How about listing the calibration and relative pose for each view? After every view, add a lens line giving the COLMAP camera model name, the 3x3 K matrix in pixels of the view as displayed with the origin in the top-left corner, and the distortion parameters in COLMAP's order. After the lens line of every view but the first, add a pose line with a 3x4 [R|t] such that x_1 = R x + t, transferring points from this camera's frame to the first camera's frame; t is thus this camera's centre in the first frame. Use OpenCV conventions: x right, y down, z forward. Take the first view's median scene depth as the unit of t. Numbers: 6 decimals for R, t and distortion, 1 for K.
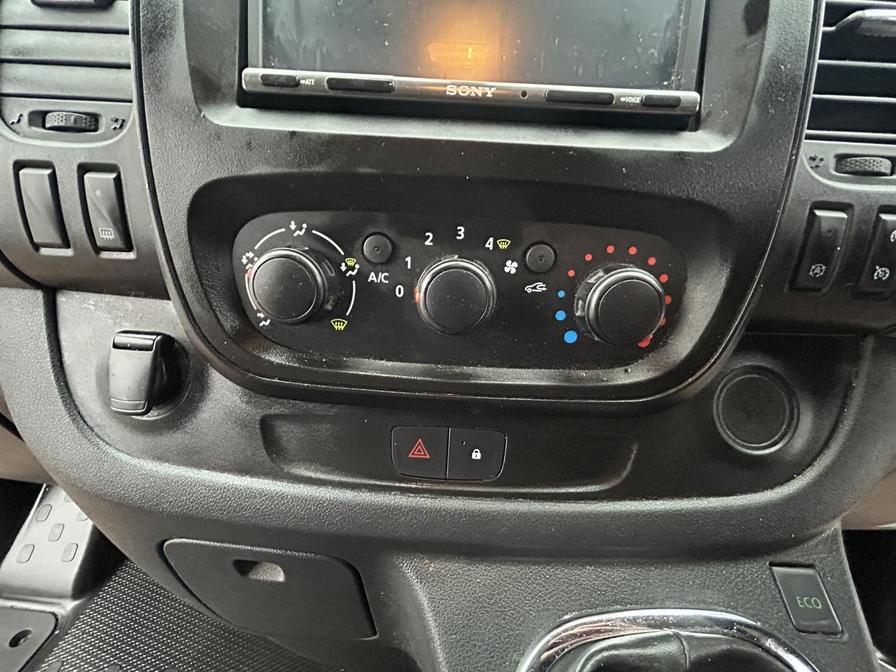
lens RADIAL K [[361.8, 0, 448.7], [0, 361.8, 334.6], [0, 0, 1]] dist [-0.001555, -0.000079]
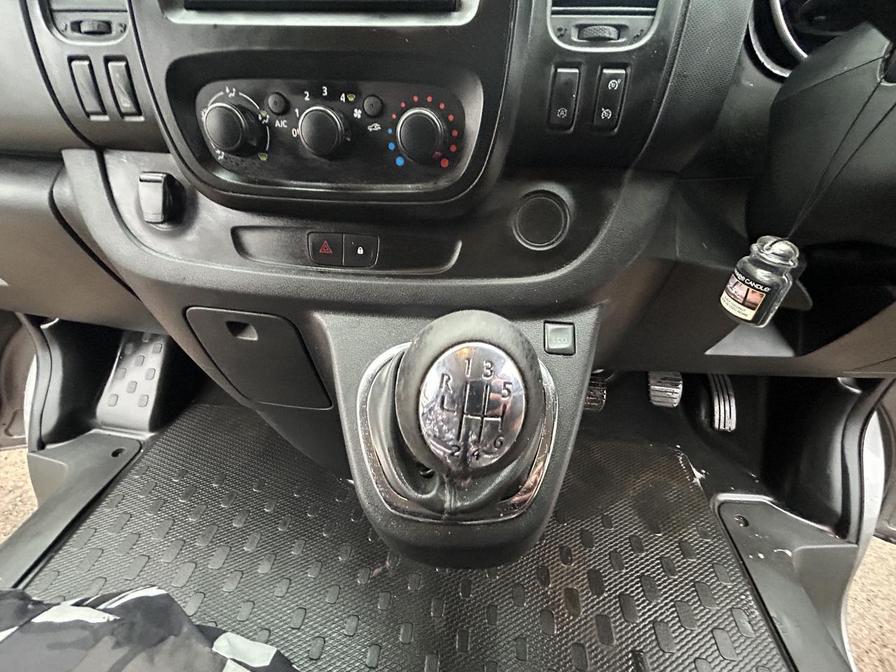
lens RADIAL K [[361.8, 0, 447.5], [0, 361.8, 336.4], [0, 0, 1]] dist [-0.001555, -0.000079]
pose [[0.996557, 0.017783, -0.080982, 0.687630], [-0.003845, 0.985591, 0.169101, 0.497689], [0.082822, -0.168207, 0.982266, -0.695092]]
